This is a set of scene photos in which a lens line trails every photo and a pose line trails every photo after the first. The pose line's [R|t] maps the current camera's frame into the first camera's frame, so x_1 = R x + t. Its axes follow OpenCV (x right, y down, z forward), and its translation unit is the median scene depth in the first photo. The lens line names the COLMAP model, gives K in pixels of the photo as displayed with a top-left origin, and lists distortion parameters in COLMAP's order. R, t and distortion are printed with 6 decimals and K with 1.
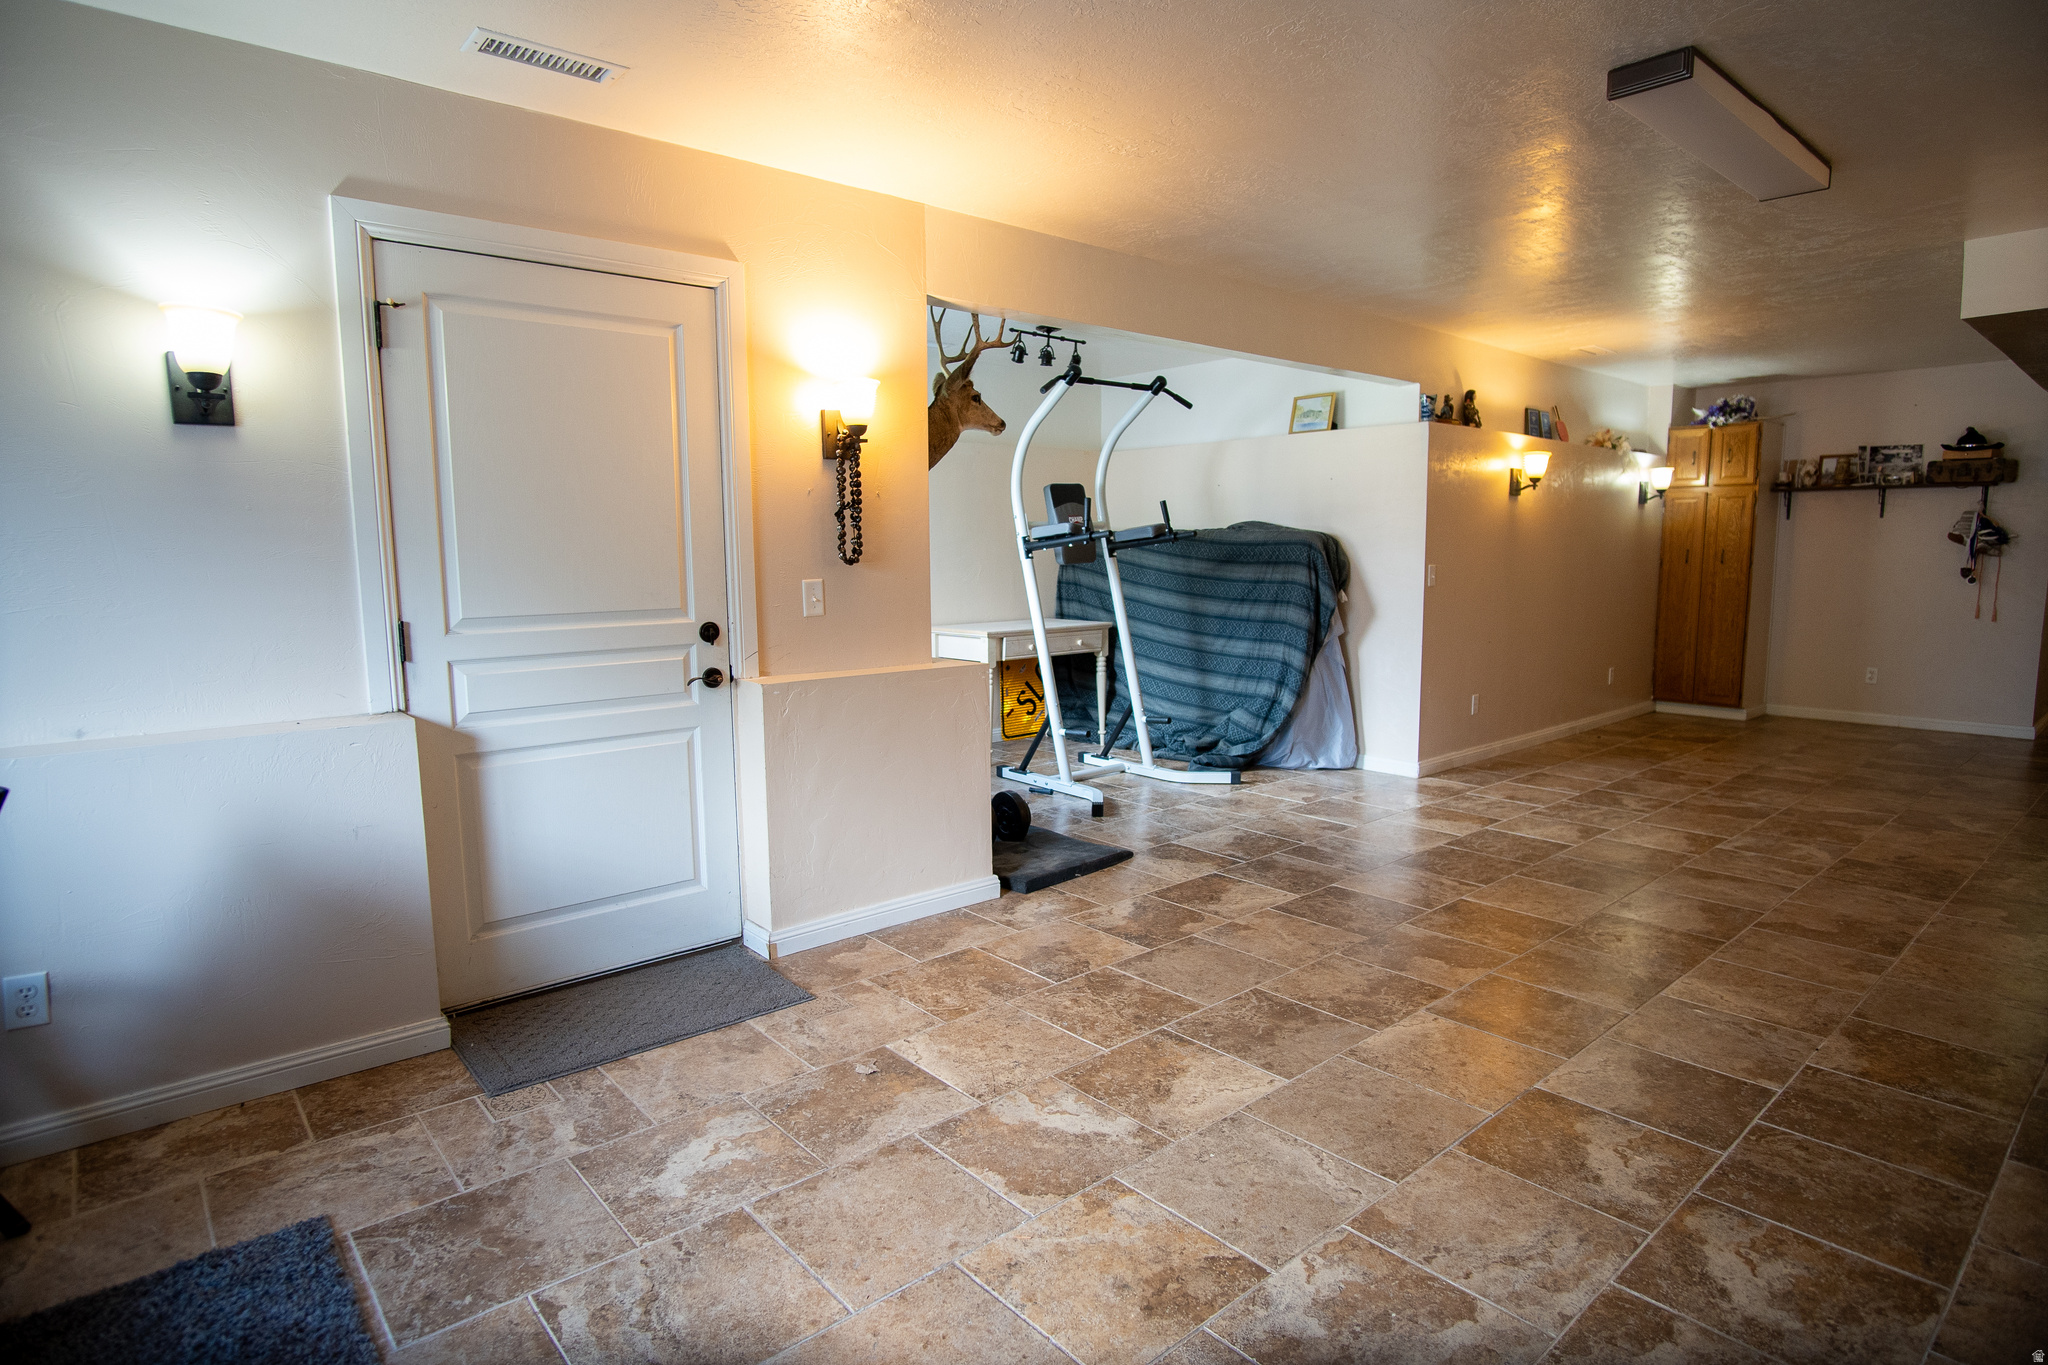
lens RADIAL K [[1084.8, 0, 1021.6], [0, 1084.8, 682.1], [0, 0, 1]] dist [-0.033986, 0.008807]
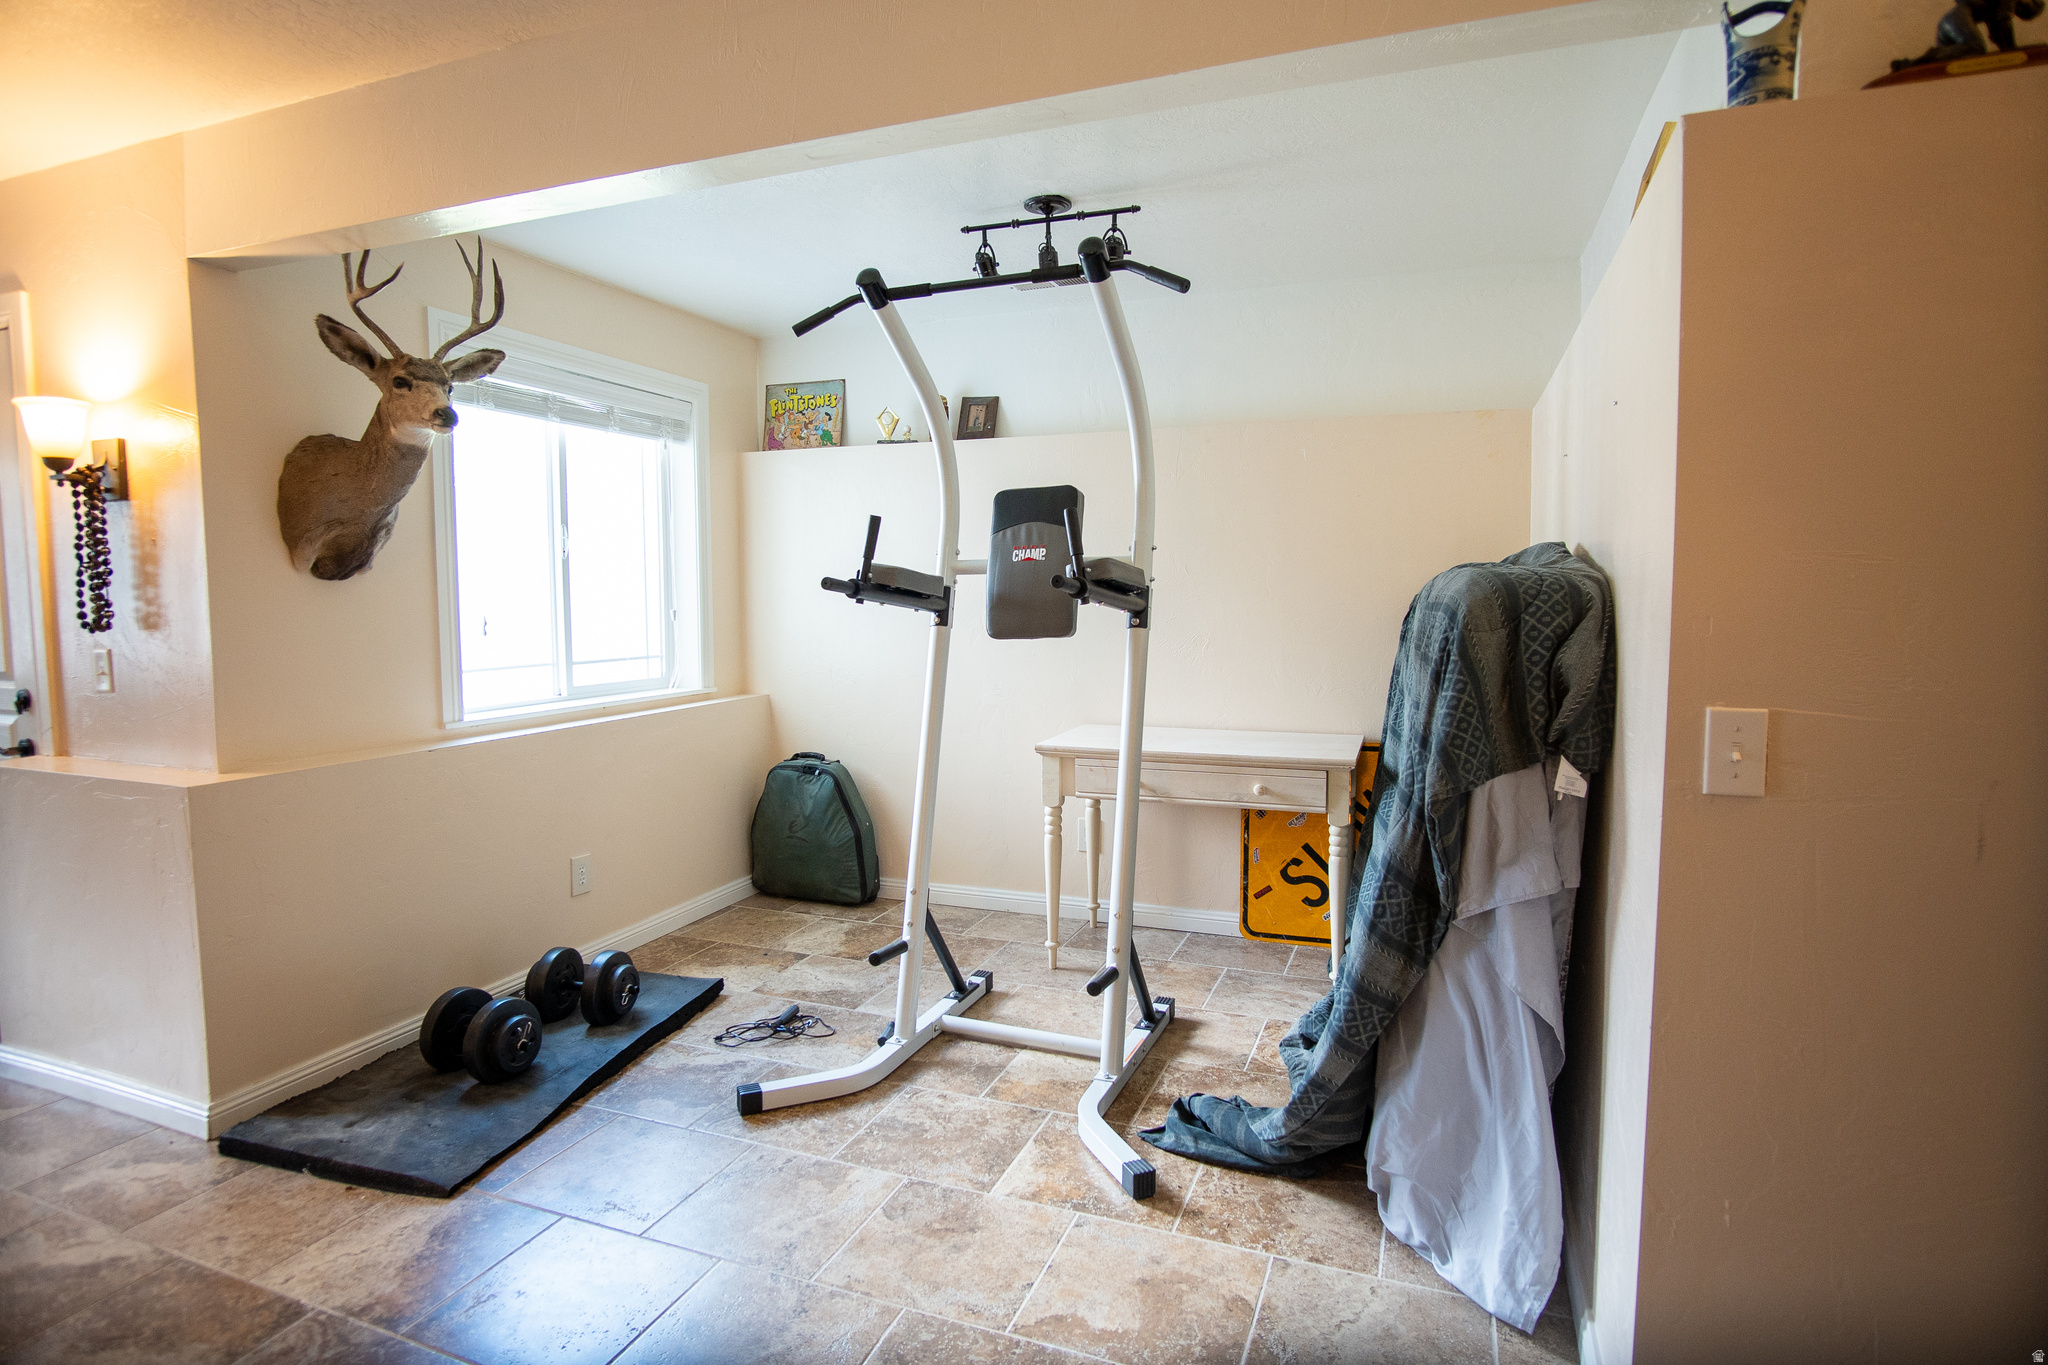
lens RADIAL K [[1084.8, 0, 1027.0], [0, 1084.8, 684.8], [0, 0, 1]] dist [-0.033986, 0.008807]
pose [[0.463723, 0.083203, -0.882065, 0.692933], [-0.108886, 0.993385, 0.036460, -0.142027], [0.879264, 0.079137, 0.469716, 1.011317]]
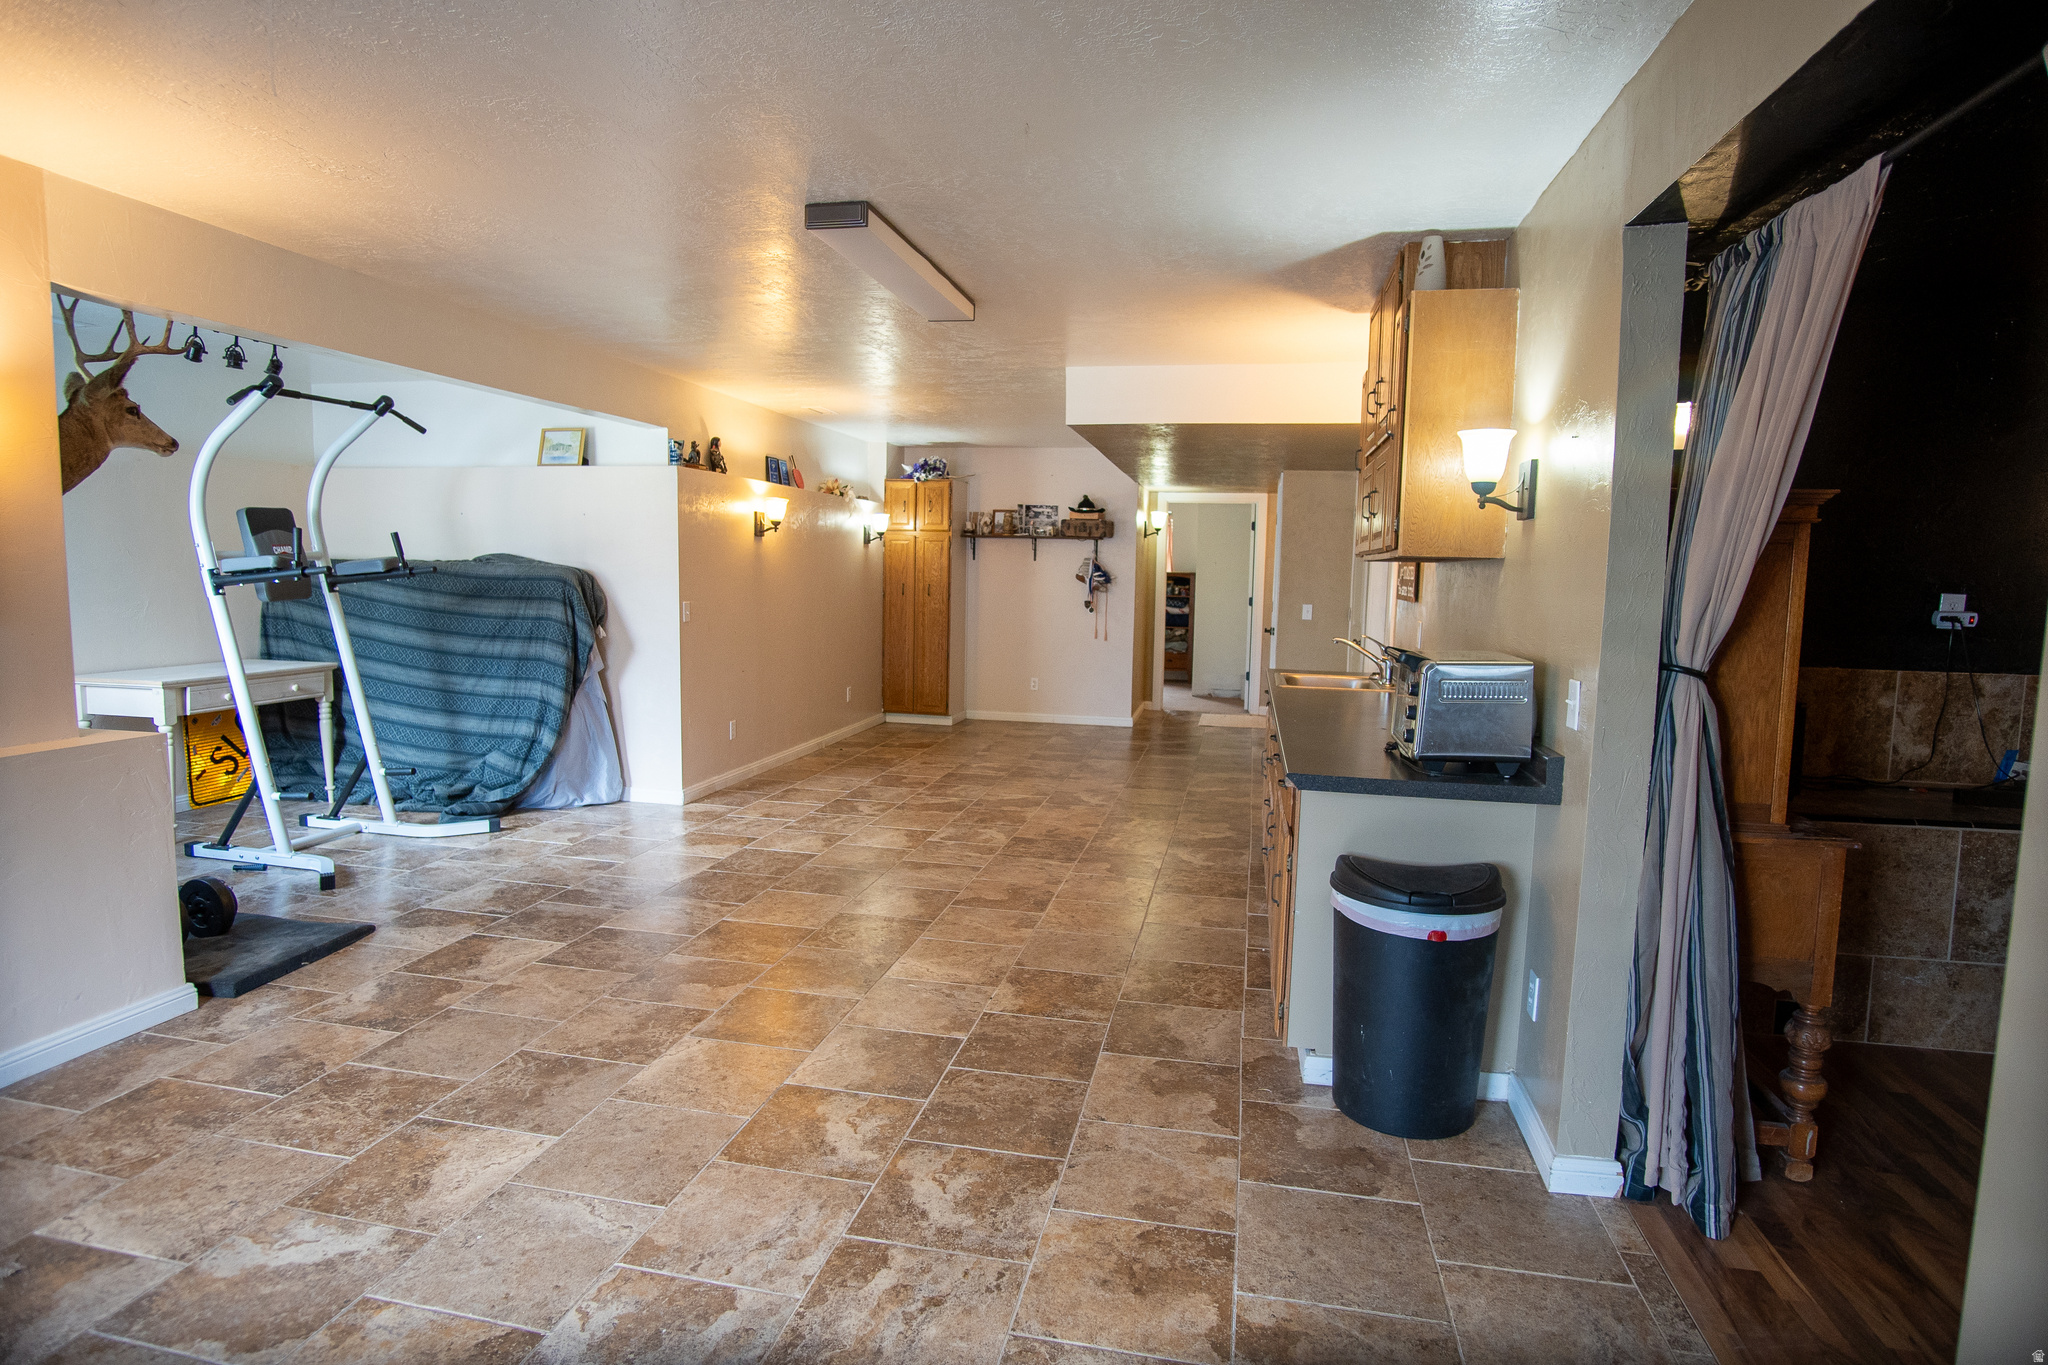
lens RADIAL K [[1084.8, 0, 1016.5], [0, 1084.8, 679.9], [0, 0, 1]] dist [-0.033986, 0.008807]
pose [[0.798760, -0.039487, 0.600353, 0.001711], [0.048337, 0.998830, 0.001386, -0.024571], [-0.599705, 0.027912, 0.799734, -0.046742]]
